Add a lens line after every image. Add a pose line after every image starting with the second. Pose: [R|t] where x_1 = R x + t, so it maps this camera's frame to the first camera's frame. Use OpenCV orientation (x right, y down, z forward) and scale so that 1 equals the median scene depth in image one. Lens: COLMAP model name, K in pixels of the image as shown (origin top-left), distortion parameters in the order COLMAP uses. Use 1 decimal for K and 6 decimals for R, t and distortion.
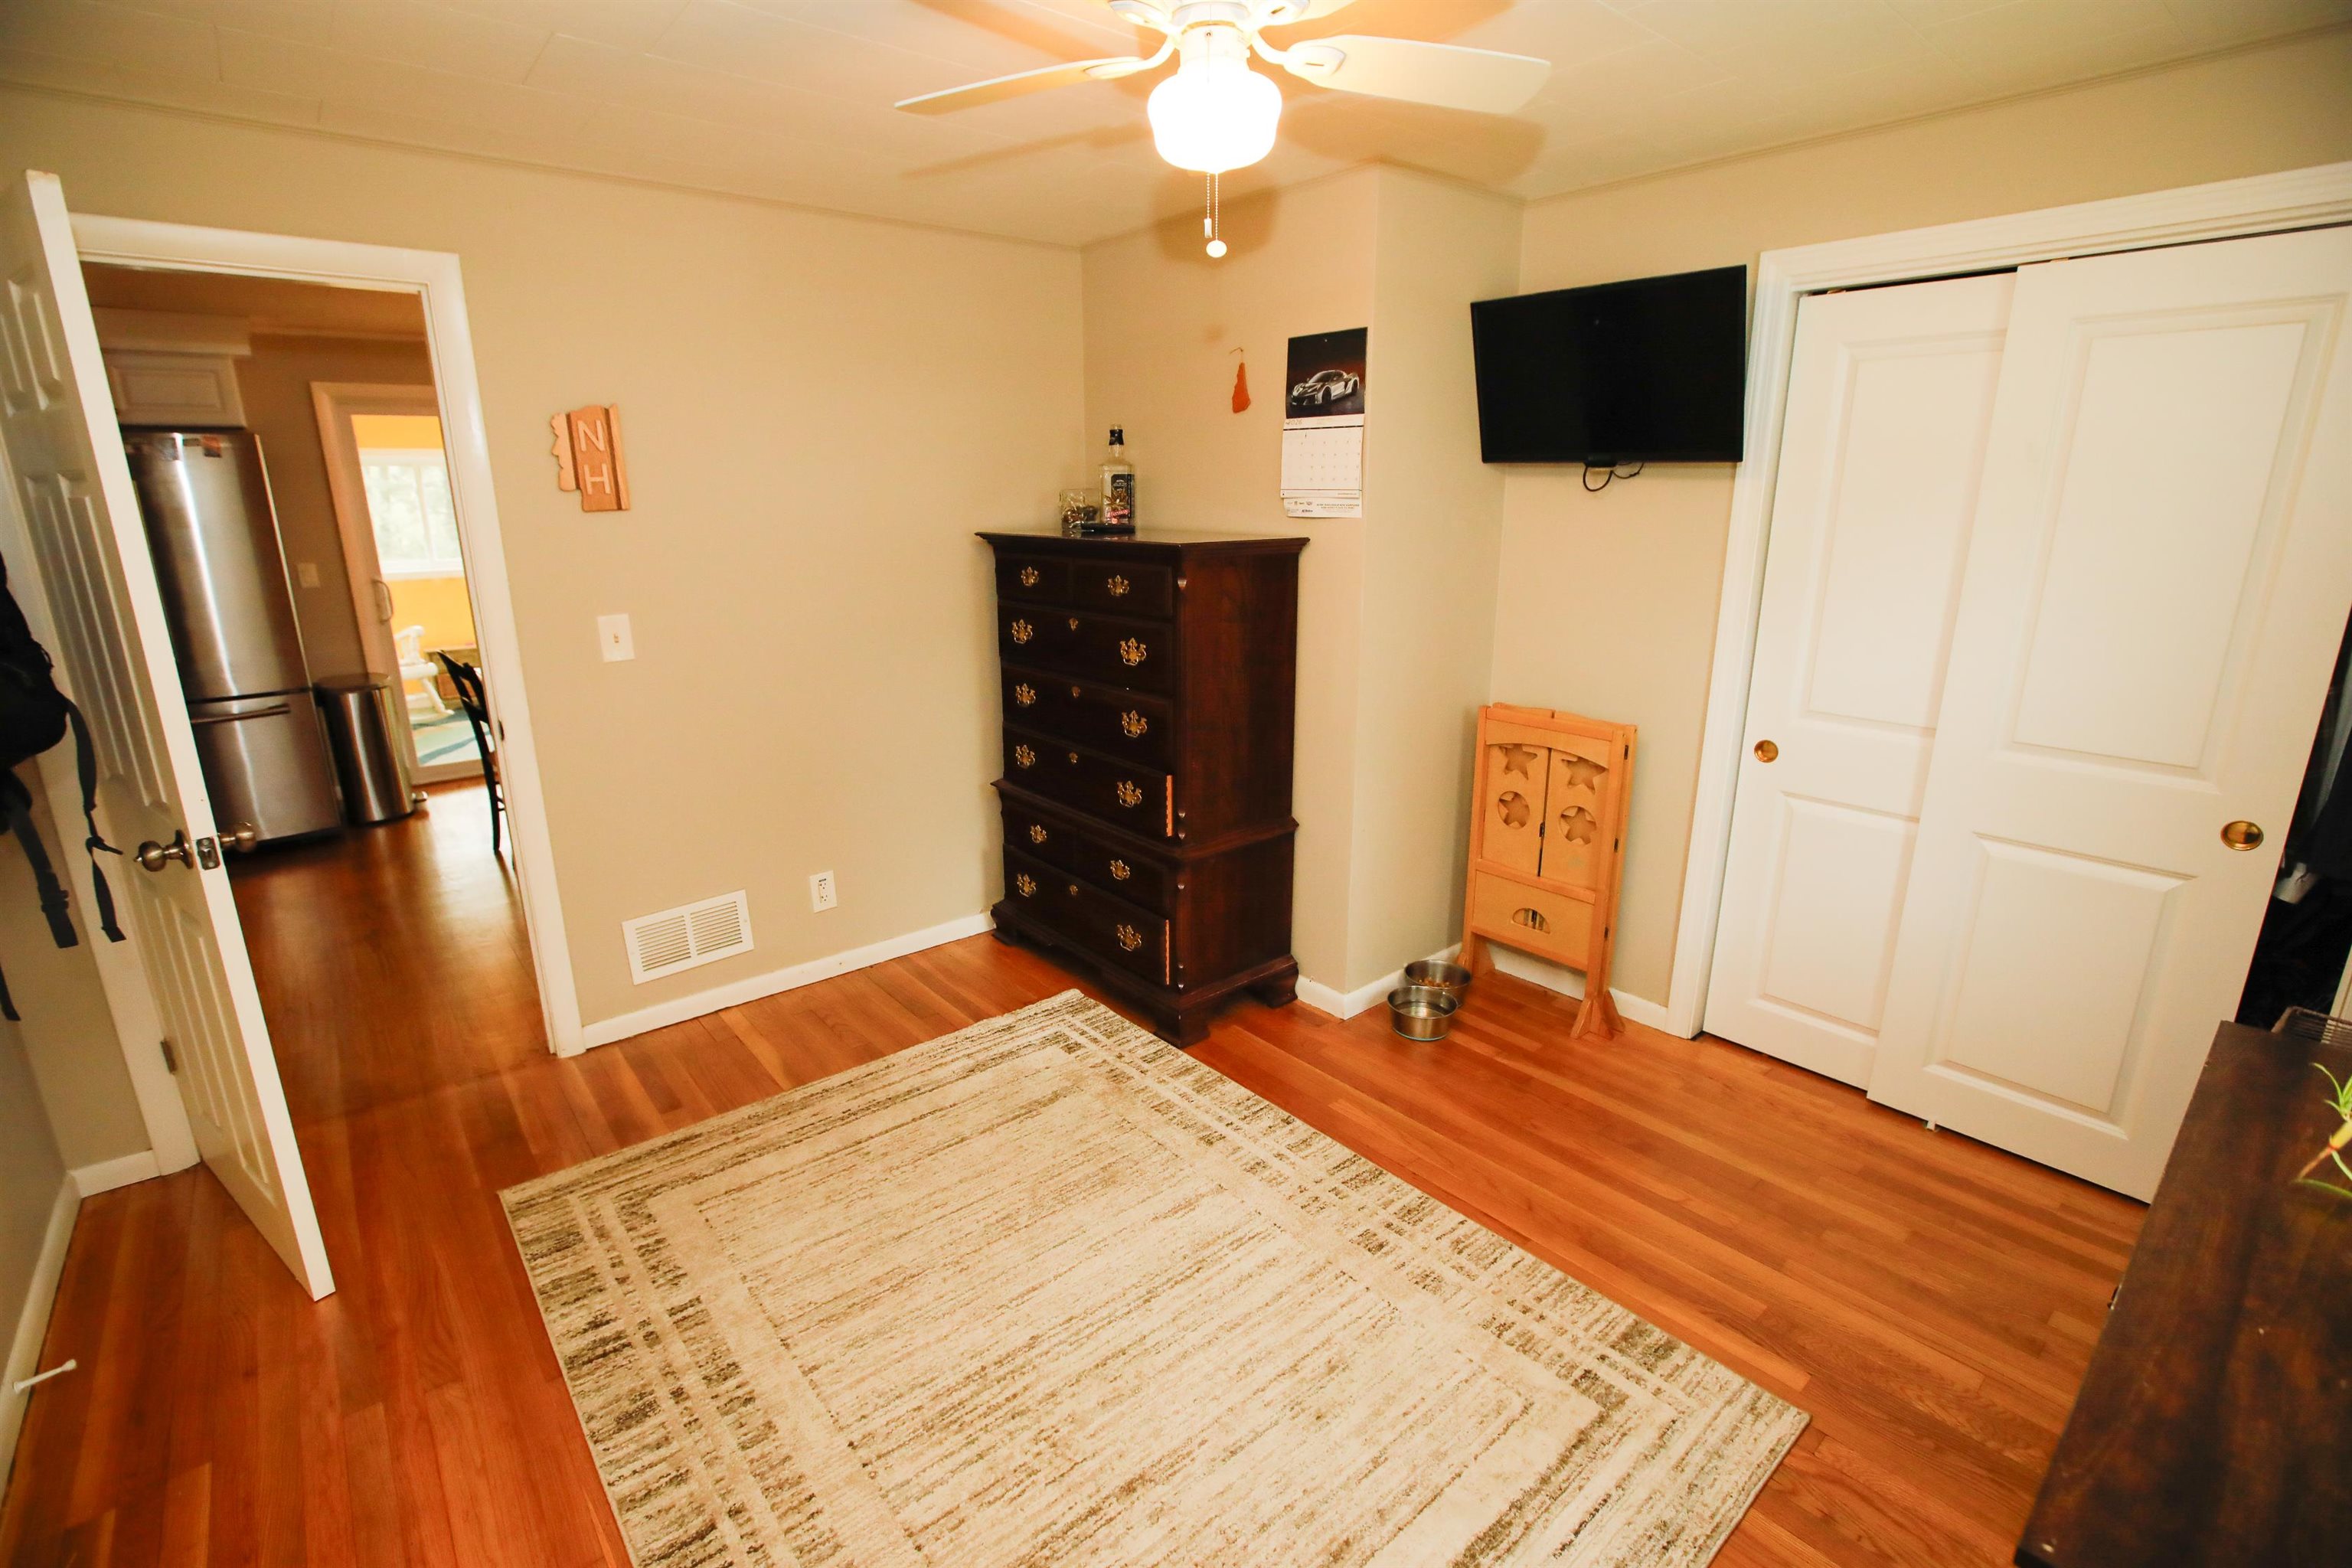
lens RADIAL K [[1065.9, 0, 1171.2], [0, 1065.9, 774.9], [0, 0, 1]] dist [-0.058600, 0.023675]
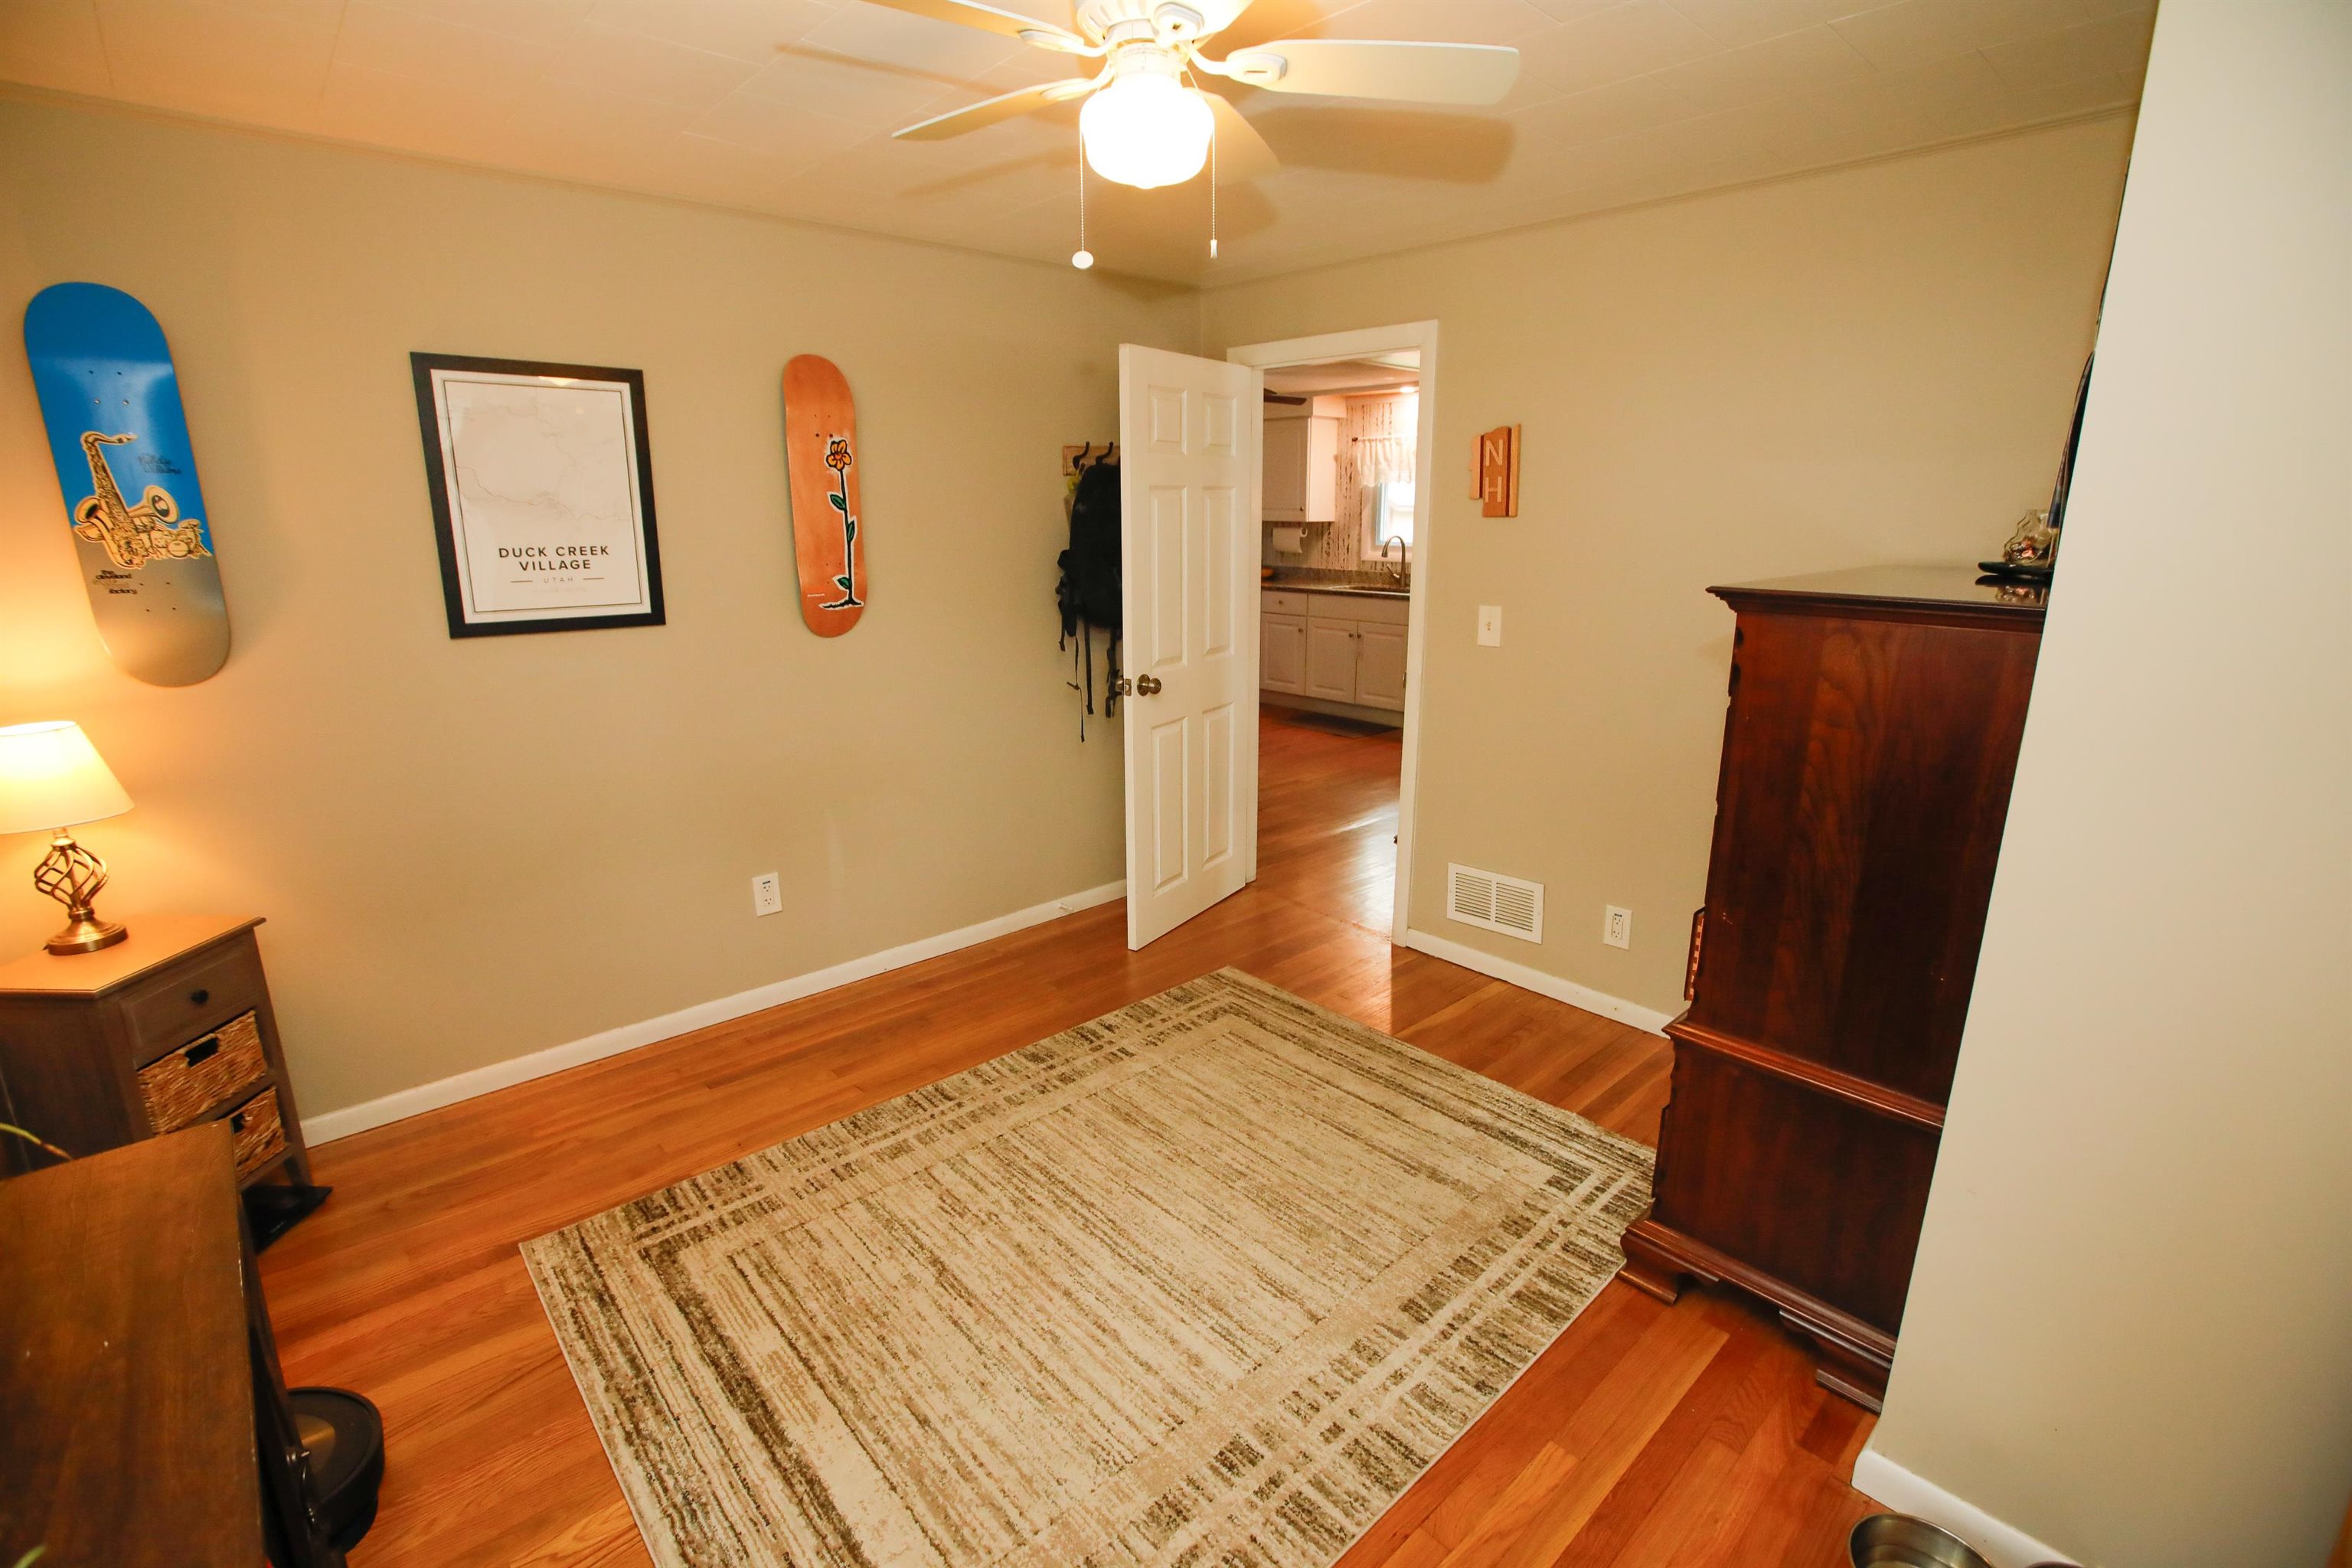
lens RADIAL K [[1069.6, 0, 1169.3], [0, 1069.6, 774.0], [0, 0, 1]] dist [-0.062503, 0.027022]
pose [[0.035955, 0.250138, -0.967542, 0.781283], [-0.258634, 0.937512, 0.232763, -0.195723], [0.965306, 0.241871, 0.098402, 0.715555]]
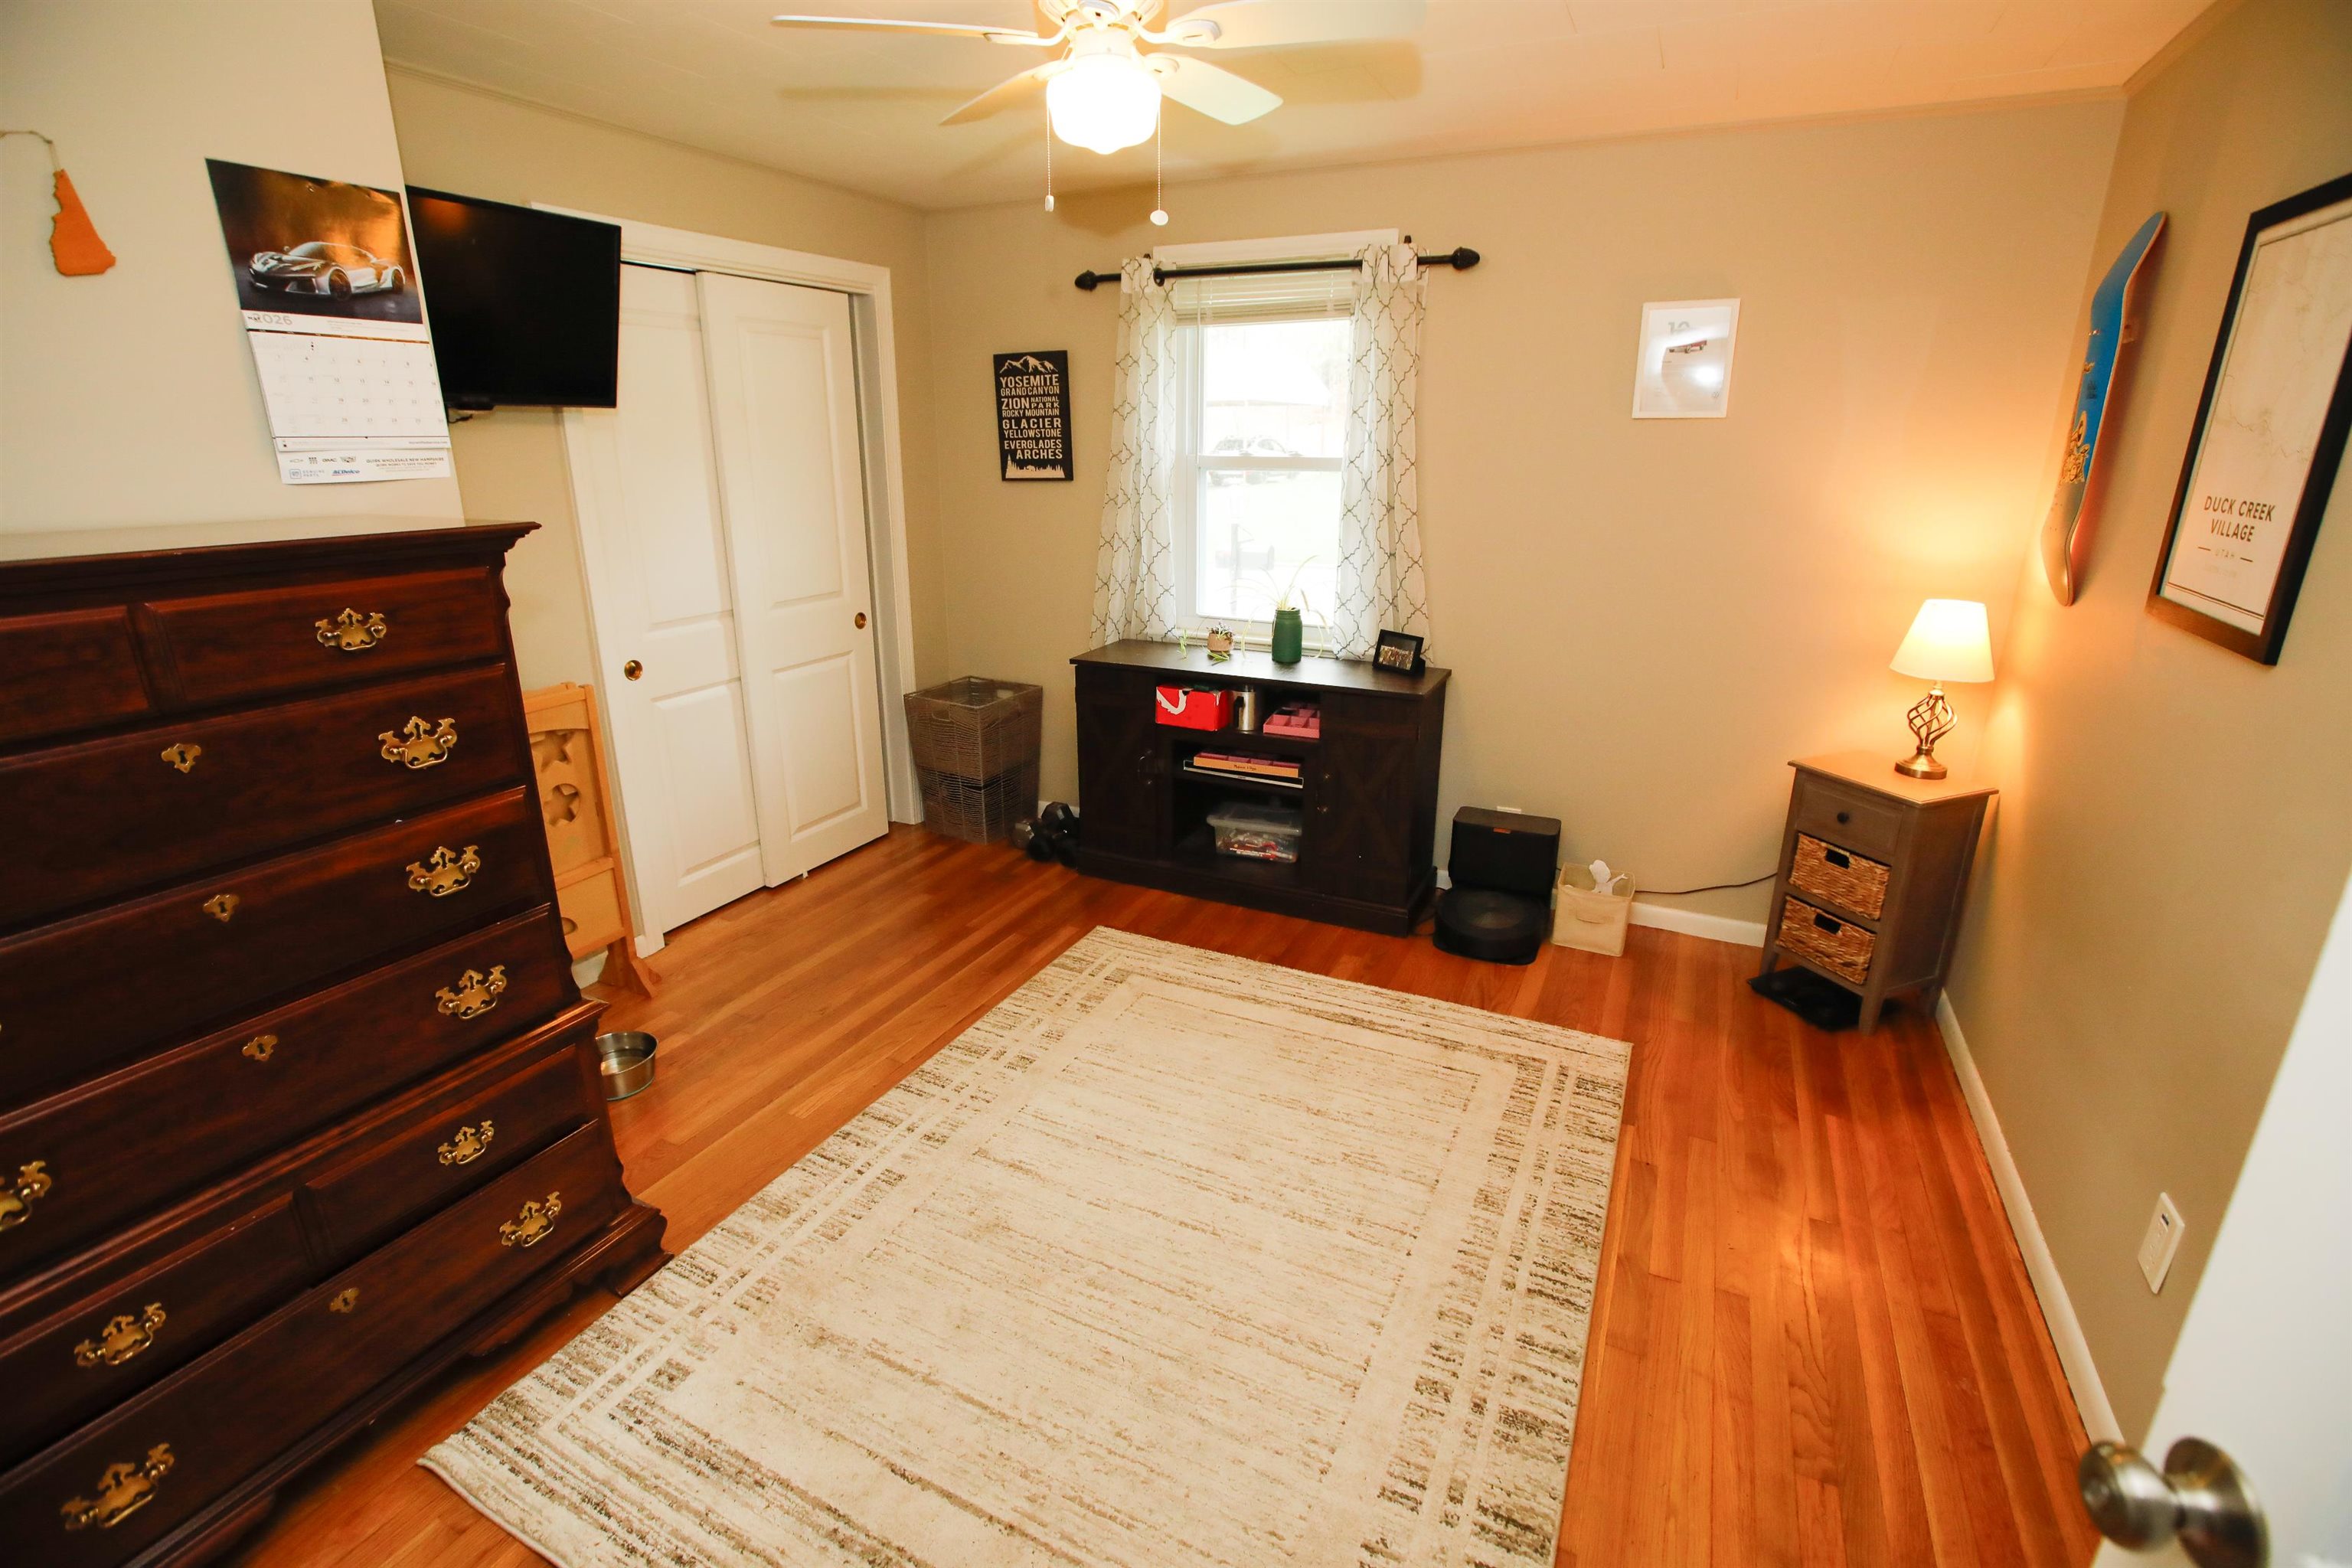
lens RADIAL K [[1069.6, 0, 1169.3], [0, 1069.6, 774.0], [0, 0, 1]] dist [-0.062503, 0.027022]
pose [[-0.400525, -0.274136, 0.874316, -0.810811], [0.239955, 0.889515, 0.388825, -0.268622], [-0.884308, 0.365531, -0.290493, 1.033379]]
